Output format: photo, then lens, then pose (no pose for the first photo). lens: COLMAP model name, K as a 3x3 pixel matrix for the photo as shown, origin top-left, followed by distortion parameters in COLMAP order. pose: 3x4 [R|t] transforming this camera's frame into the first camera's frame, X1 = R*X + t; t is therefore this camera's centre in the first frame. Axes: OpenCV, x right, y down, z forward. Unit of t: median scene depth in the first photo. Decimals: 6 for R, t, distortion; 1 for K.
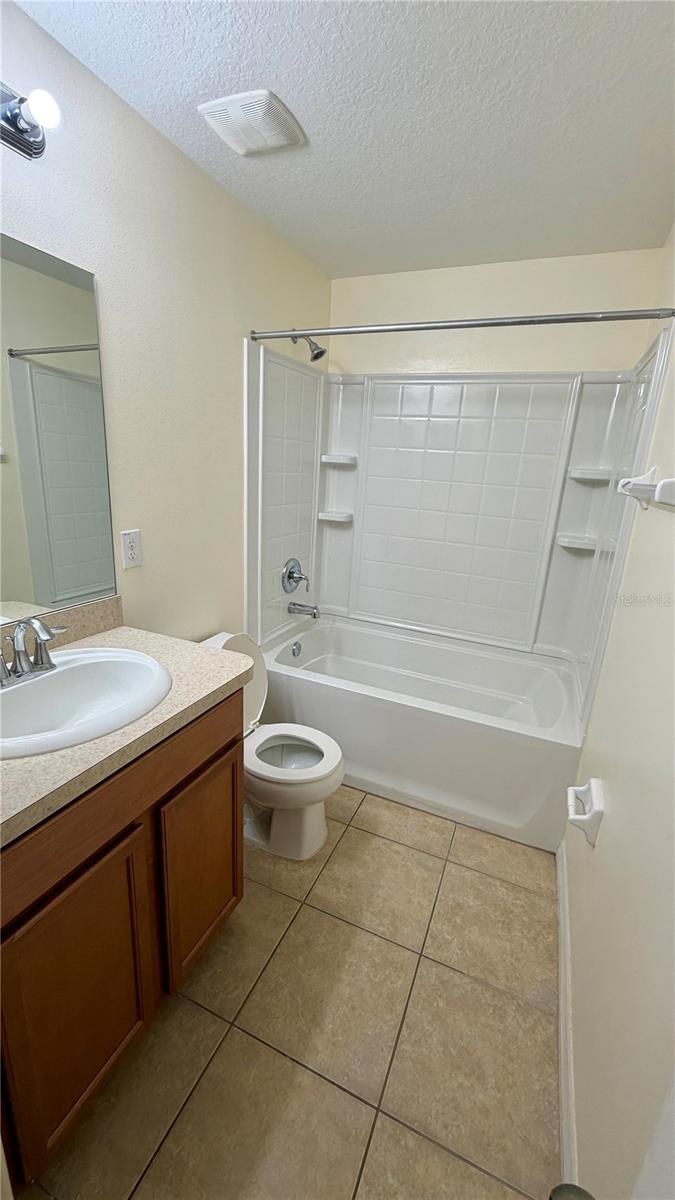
lens RADIAL K [[478.0, 0, 337.5], [0, 478.0, 600.0], [0, 0, 1]] dist [0.001407, 0.000440]
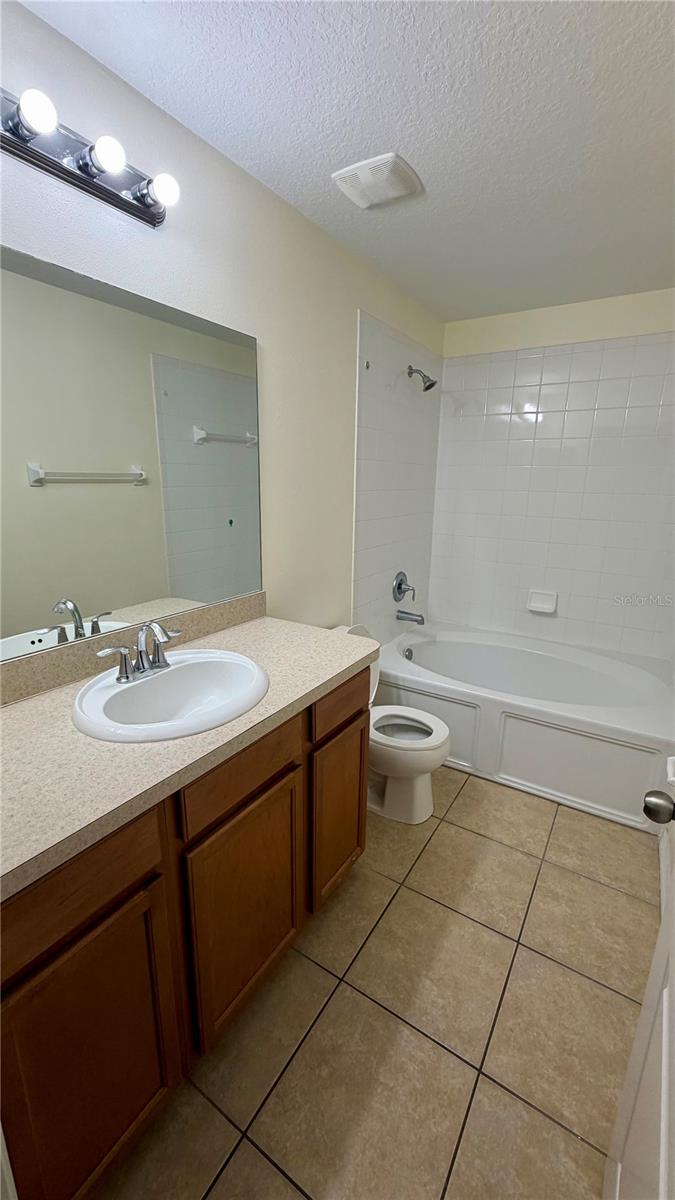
lens RADIAL K [[477.6, 0, 335.9], [0, 477.6, 595.6], [0, 0, 1]] dist [-0.008389, 0.000180]
pose [[0.986119, 0.001837, -0.166028, -0.044911], [-0.007757, 0.999357, -0.035013, 0.026630], [0.165857, 0.035815, 0.985499, -0.105355]]
